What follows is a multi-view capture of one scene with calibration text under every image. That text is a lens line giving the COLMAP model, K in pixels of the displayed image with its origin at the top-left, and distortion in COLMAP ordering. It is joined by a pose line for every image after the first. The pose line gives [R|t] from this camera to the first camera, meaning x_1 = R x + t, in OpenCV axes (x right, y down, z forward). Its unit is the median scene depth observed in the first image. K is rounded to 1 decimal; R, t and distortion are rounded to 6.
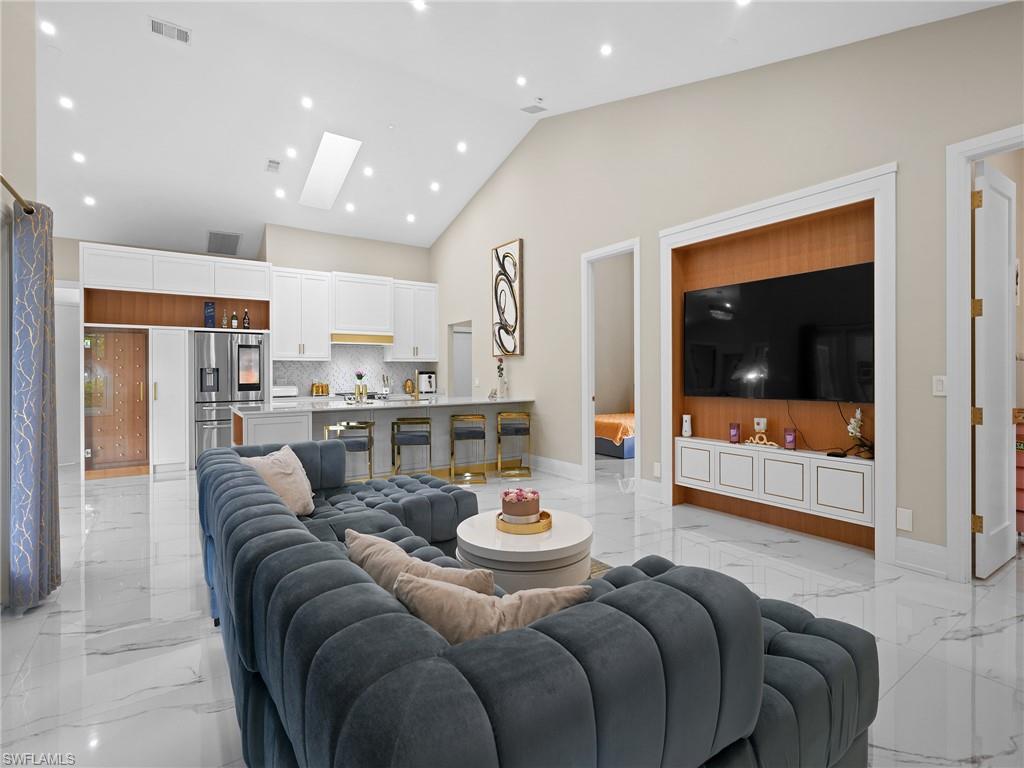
lens RADIAL K [[485.3, 0, 516.6], [0, 485.3, 375.7], [0, 0, 1]] dist [-0.012214, 0.004869]
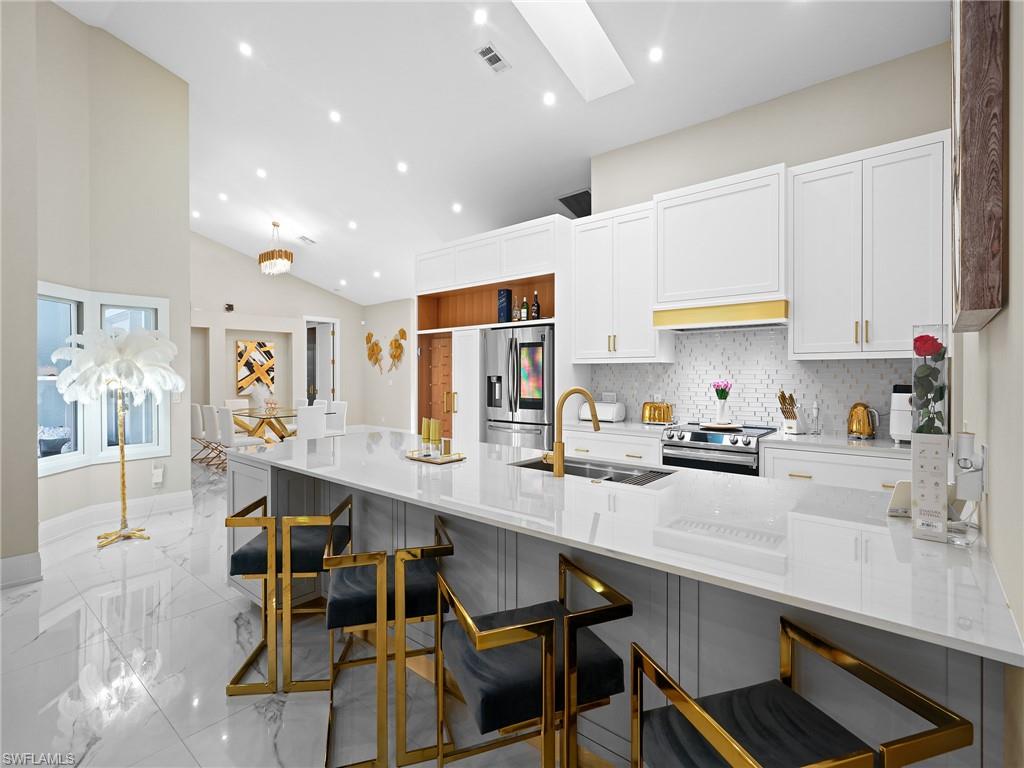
lens RADIAL K [[485.3, 0, 513.1], [0, 485.3, 375.7], [0, 0, 1]] dist [-0.012214, 0.004869]
pose [[0.267111, 0.008984, -0.963624, 0.109307], [-0.008003, 0.999943, 0.007105, -0.021115], [0.963633, 0.005814, 0.267167, 0.794744]]
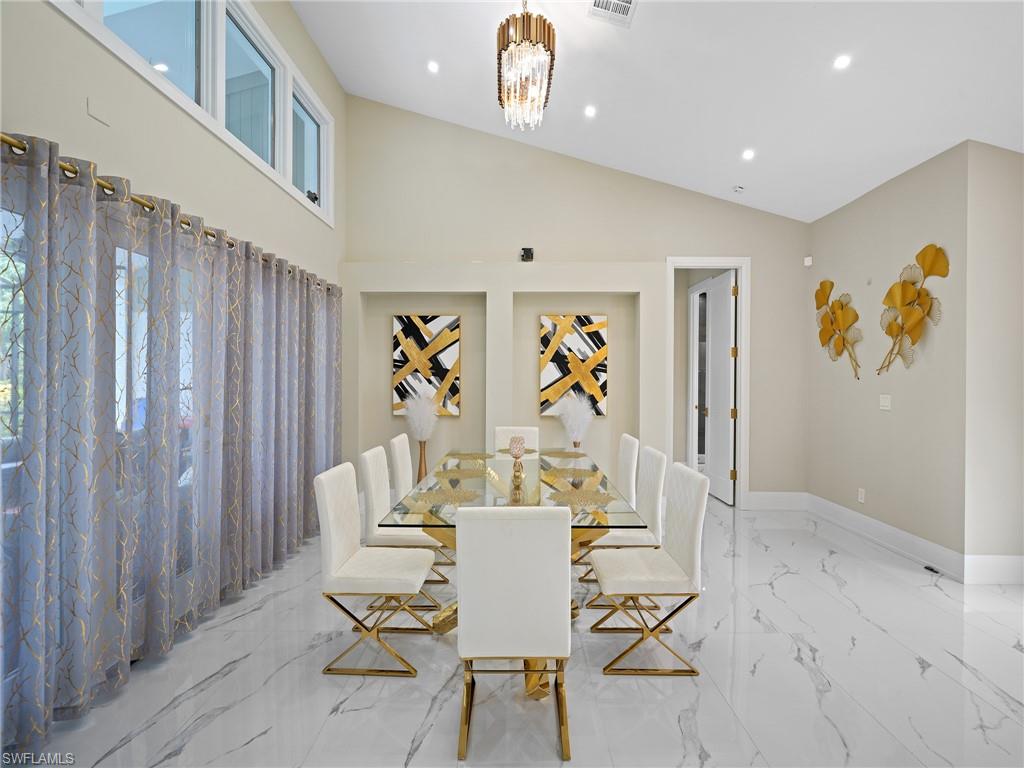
lens RADIAL K [[485.3, 0, 507.0], [0, 485.3, 379.8], [0, 0, 1]] dist [-0.012214, 0.004869]
pose [[-0.584298, 0.006382, -0.811514, -0.784778], [-0.009484, 0.999847, 0.014692, -0.015077], [0.811483, 0.016281, -0.584149, 0.800926]]
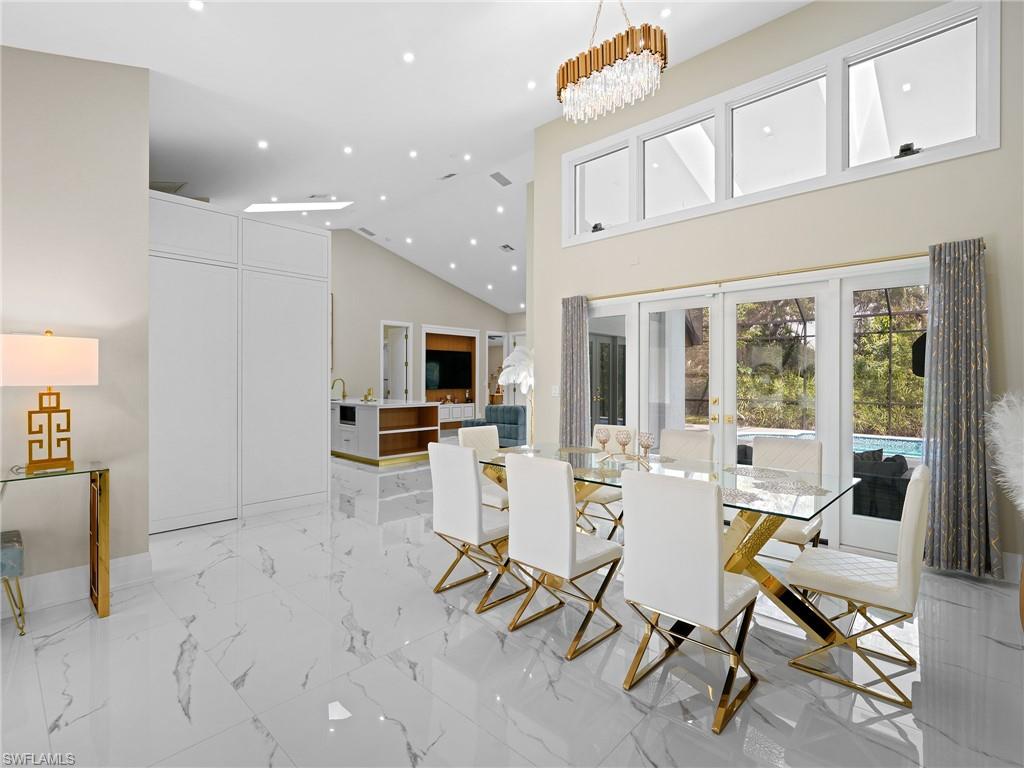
lens RADIAL K [[485.3, 0, 514.0], [0, 485.3, 377.4], [0, 0, 1]] dist [-0.012214, 0.004869]
pose [[-0.209623, 0.008943, 0.977741, -1.570895], [0.009201, 0.999932, -0.007173, 0.000173], [-0.977739, 0.007493, -0.209691, 0.737320]]
